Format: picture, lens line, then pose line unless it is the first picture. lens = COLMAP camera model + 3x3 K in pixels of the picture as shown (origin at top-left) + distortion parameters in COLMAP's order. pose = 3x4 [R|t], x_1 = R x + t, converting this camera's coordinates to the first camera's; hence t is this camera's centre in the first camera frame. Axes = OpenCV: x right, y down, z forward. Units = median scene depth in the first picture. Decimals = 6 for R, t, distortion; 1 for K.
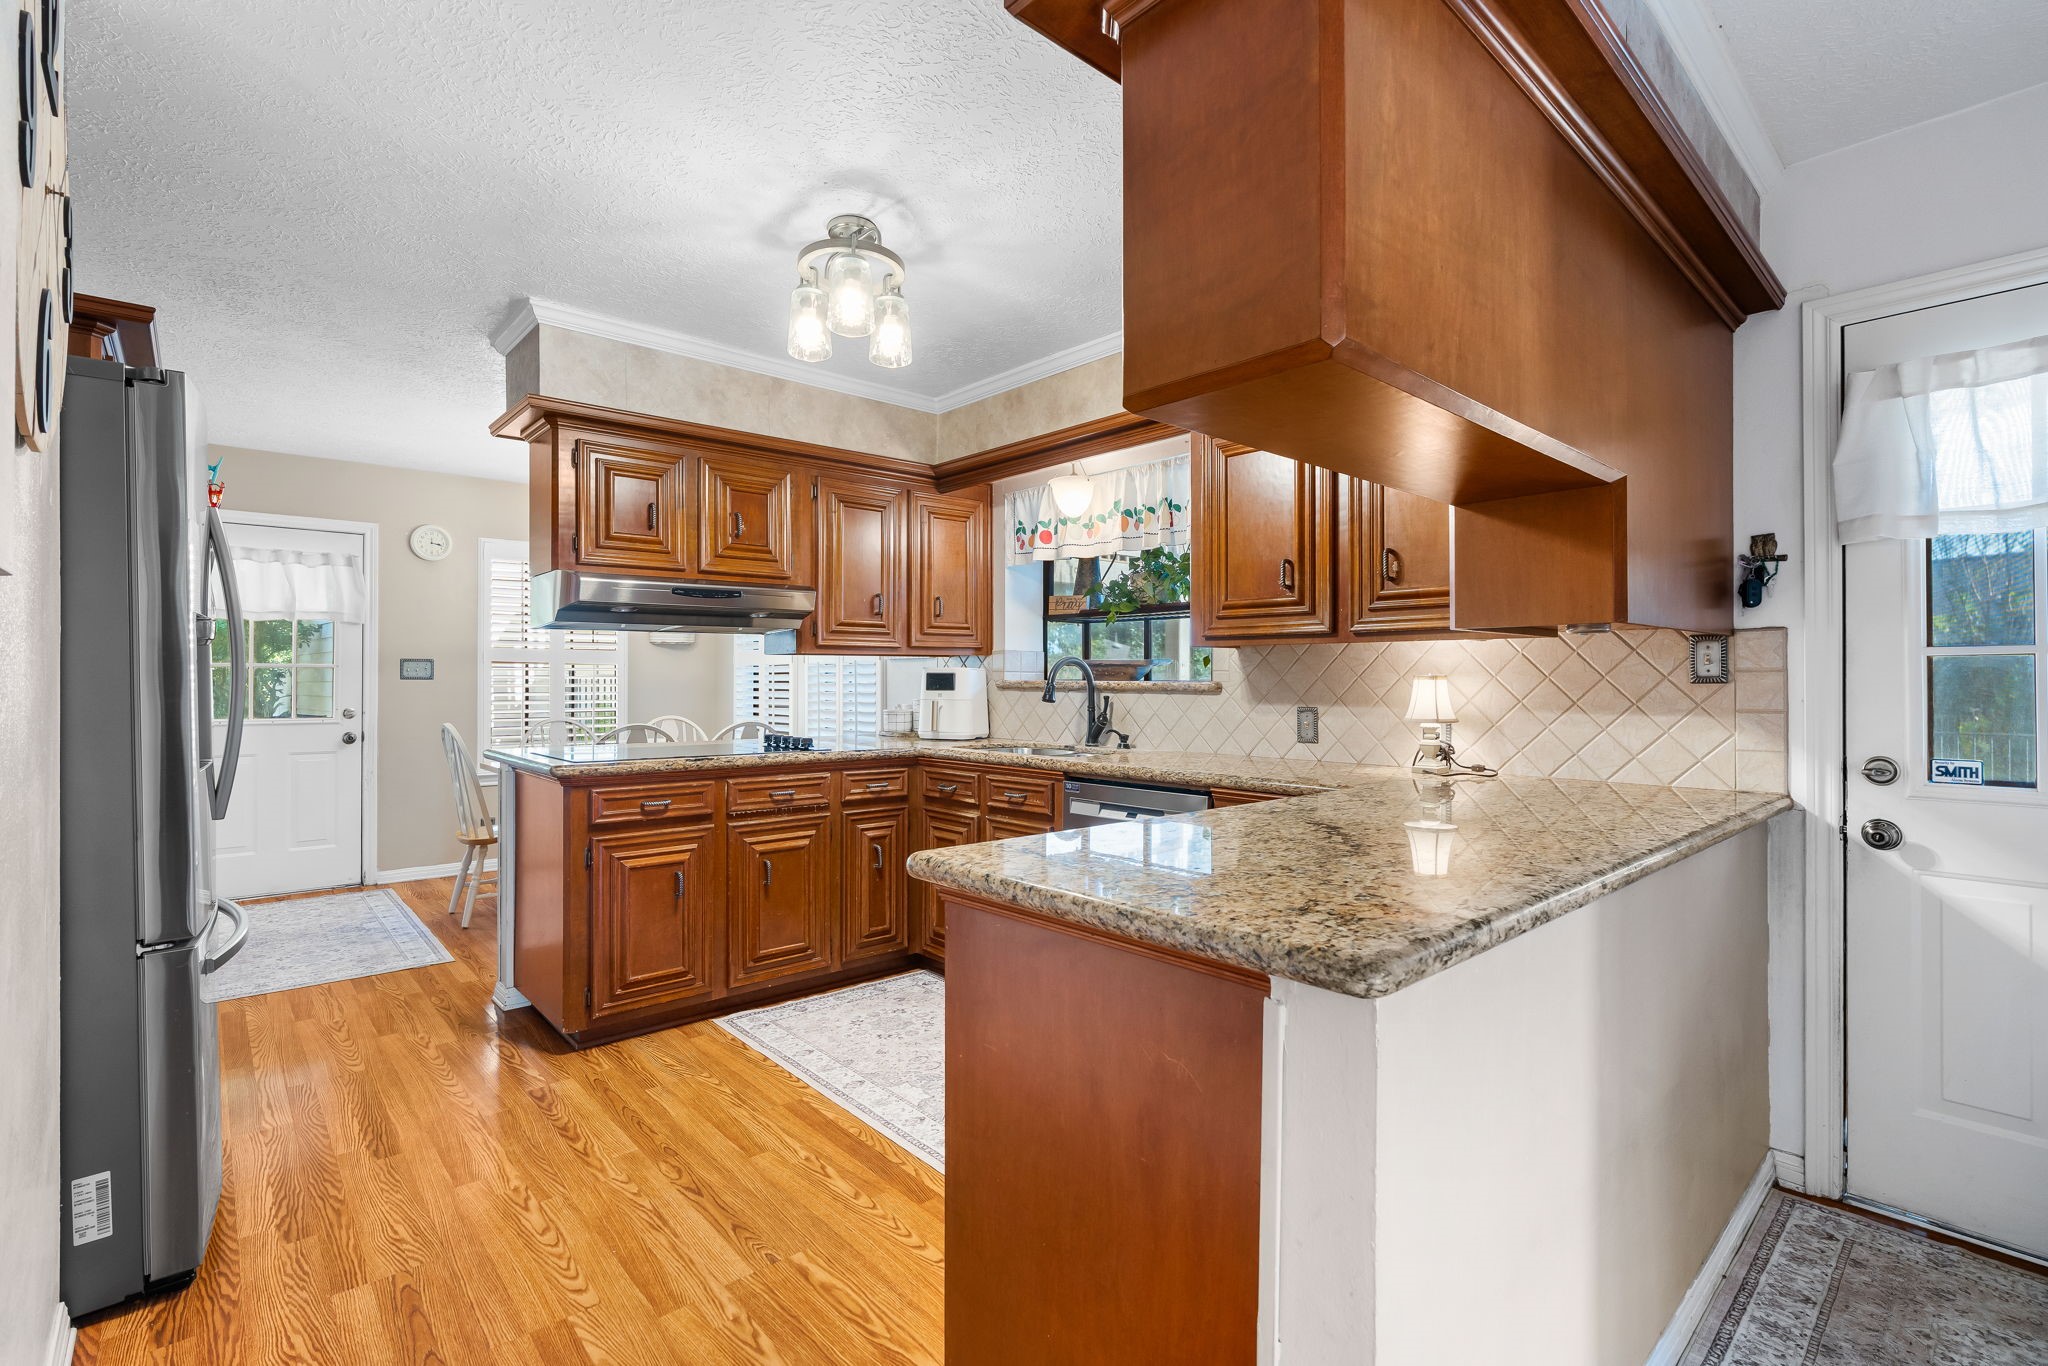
lens RADIAL K [[923.5, 0, 1013.4], [0, 923.5, 679.2], [0, 0, 1]] dist [-0.002706, -0.000037]
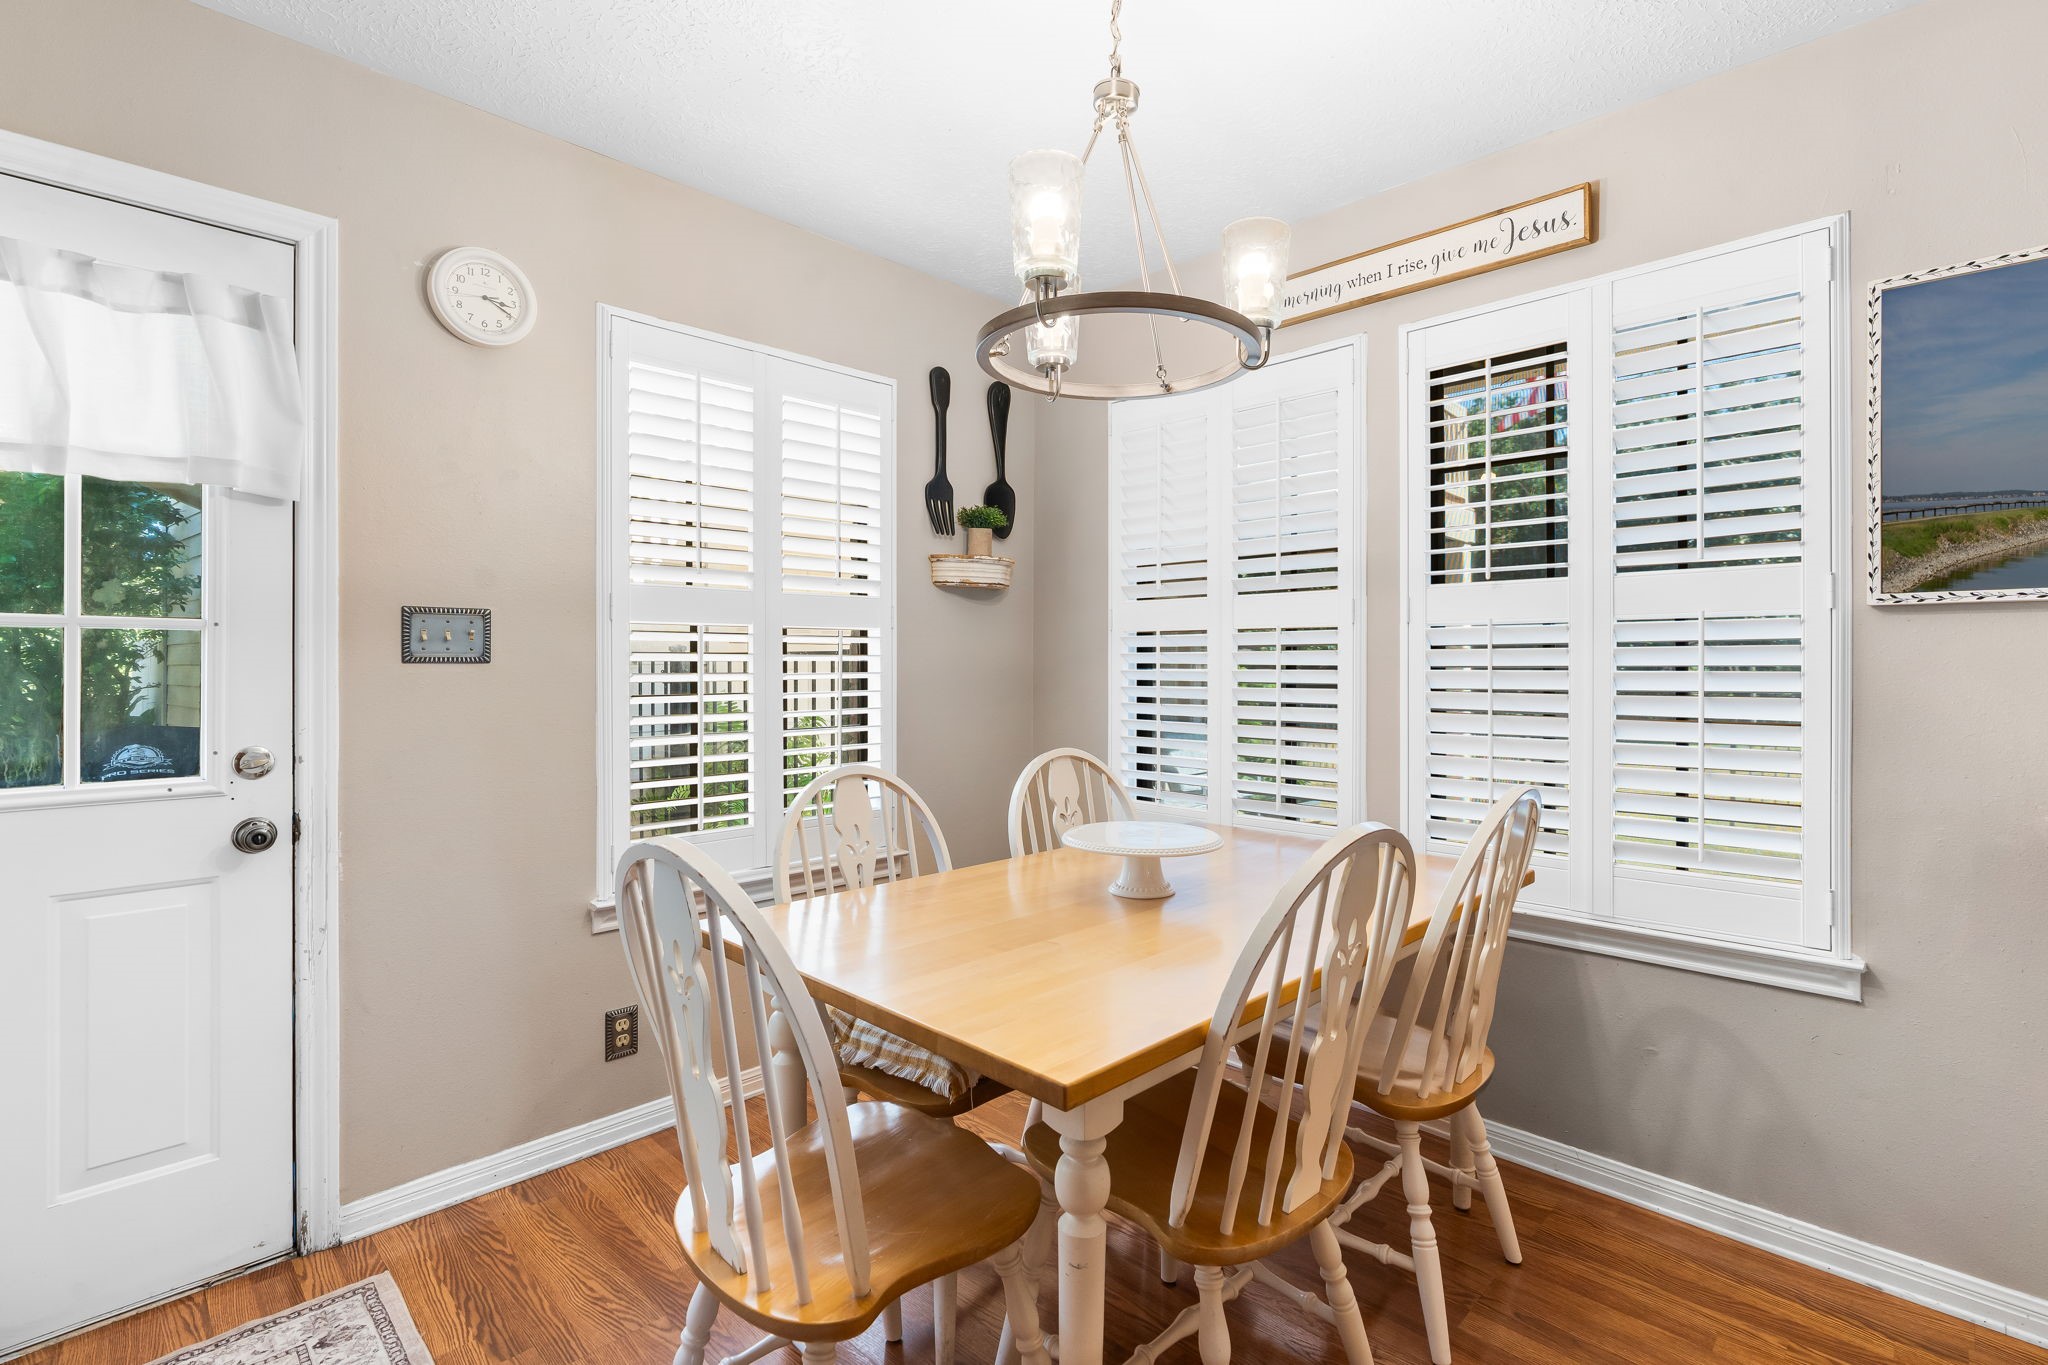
lens RADIAL K [[923.5, 0, 1029.1], [0, 923.5, 663.4], [0, 0, 1]] dist [-0.002706, -0.000037]
pose [[0.997888, -0.000537, 0.064951, -0.467592], [0.000180, 0.999985, 0.005509, -0.001263], [-0.064953, -0.005486, 0.997873, 0.657400]]
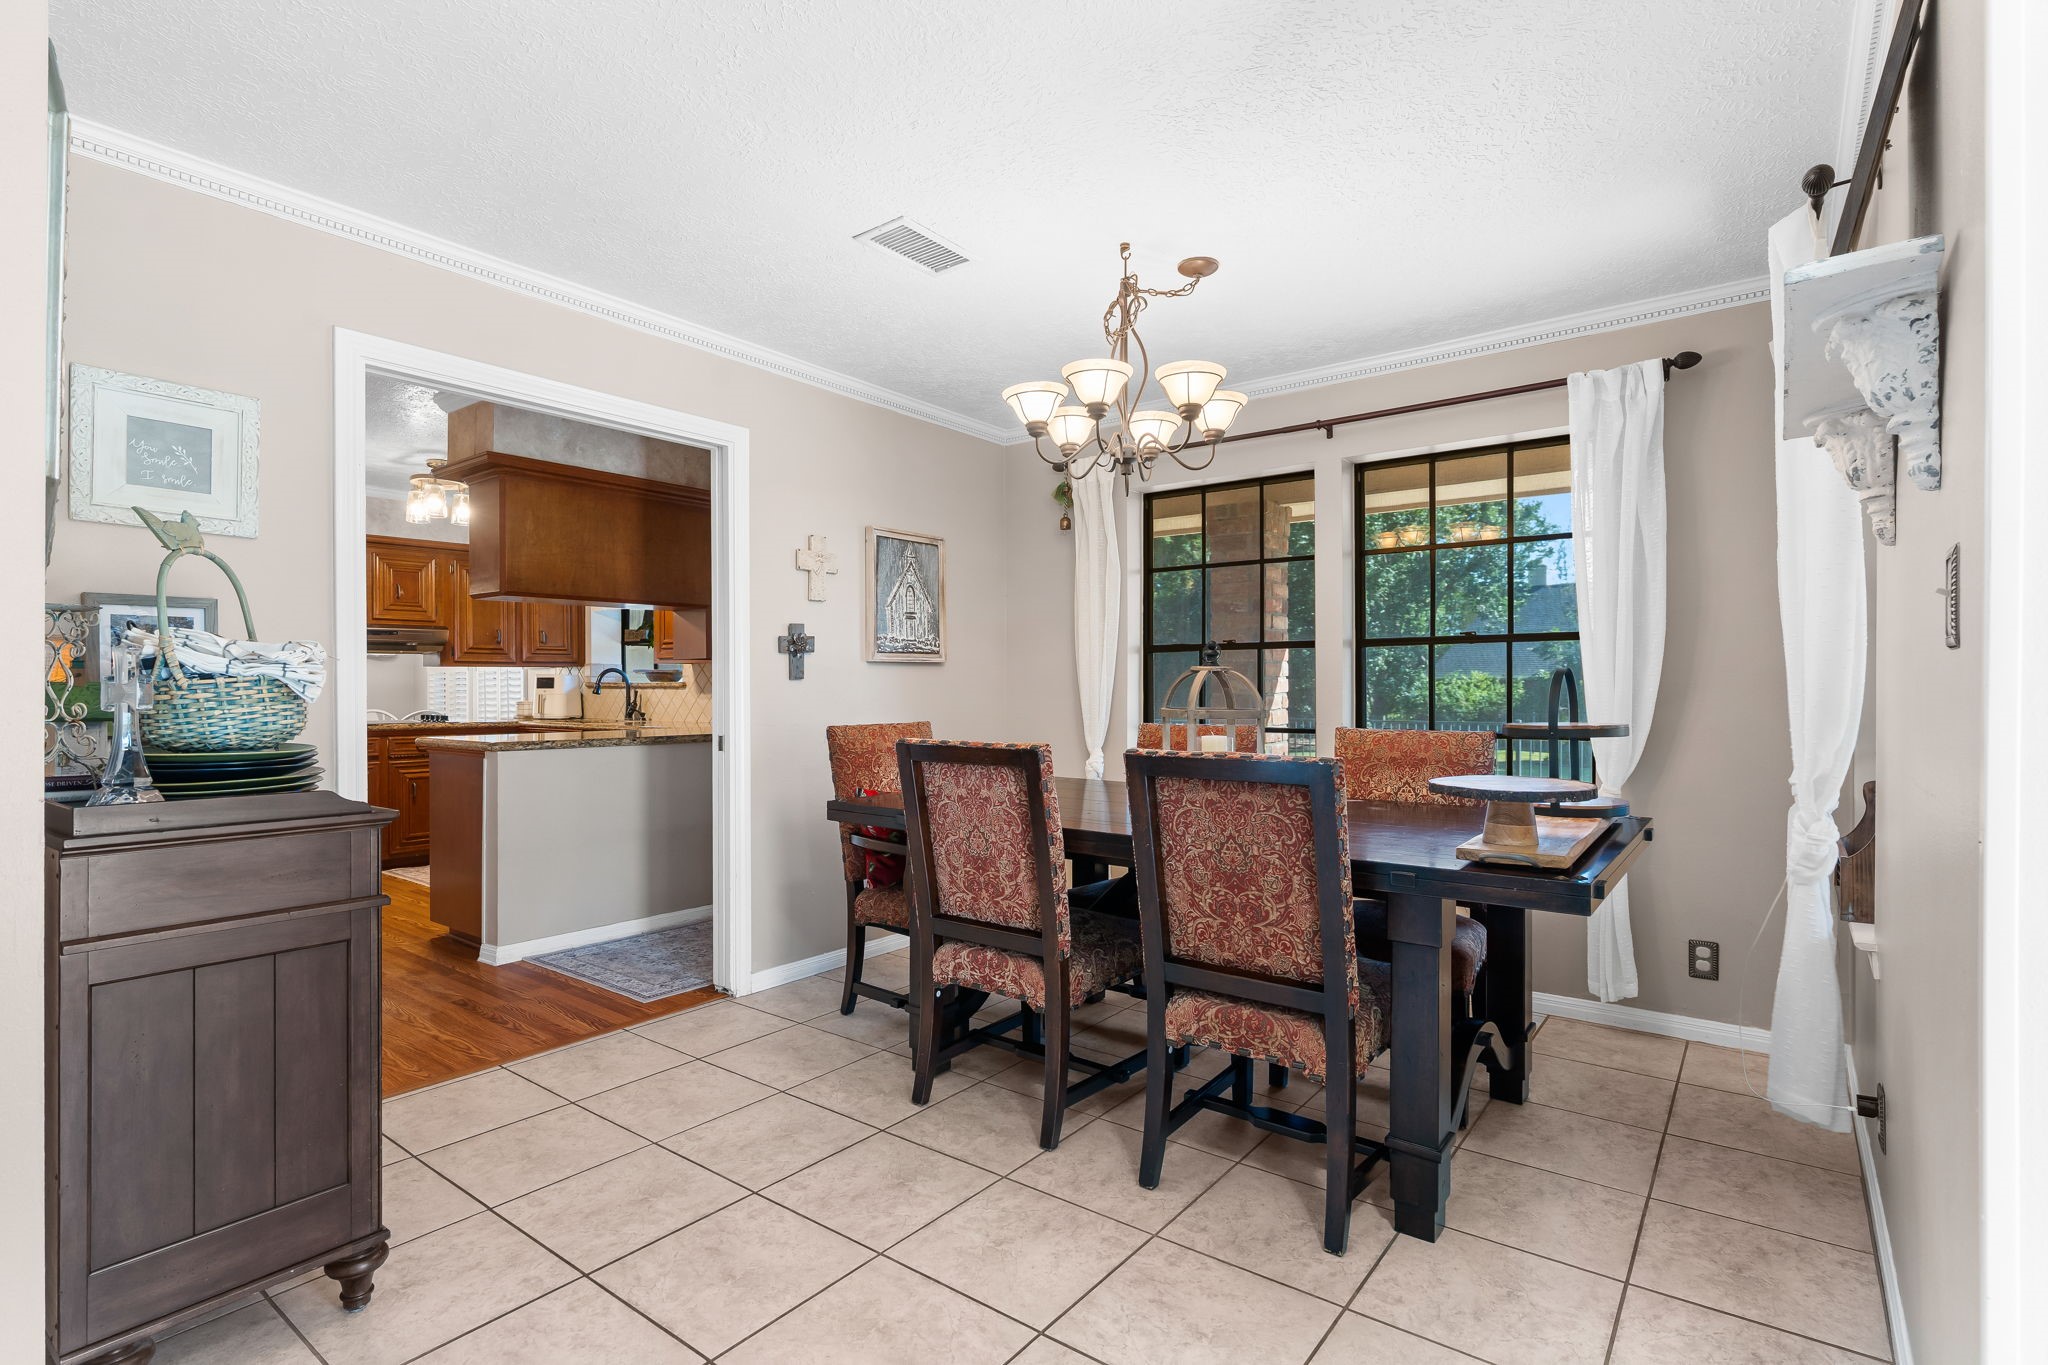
lens RADIAL K [[983.3, 0, 1011.9], [0, 983.3, 693.0], [0, 0, 1]] dist [-0.002273, -0.000205]
pose [[0.983124, -0.000447, 0.182941, 0.388497], [-0.000691, 0.999981, 0.006156, 0.008846], [-0.182940, -0.006179, 0.983105, -0.799925]]
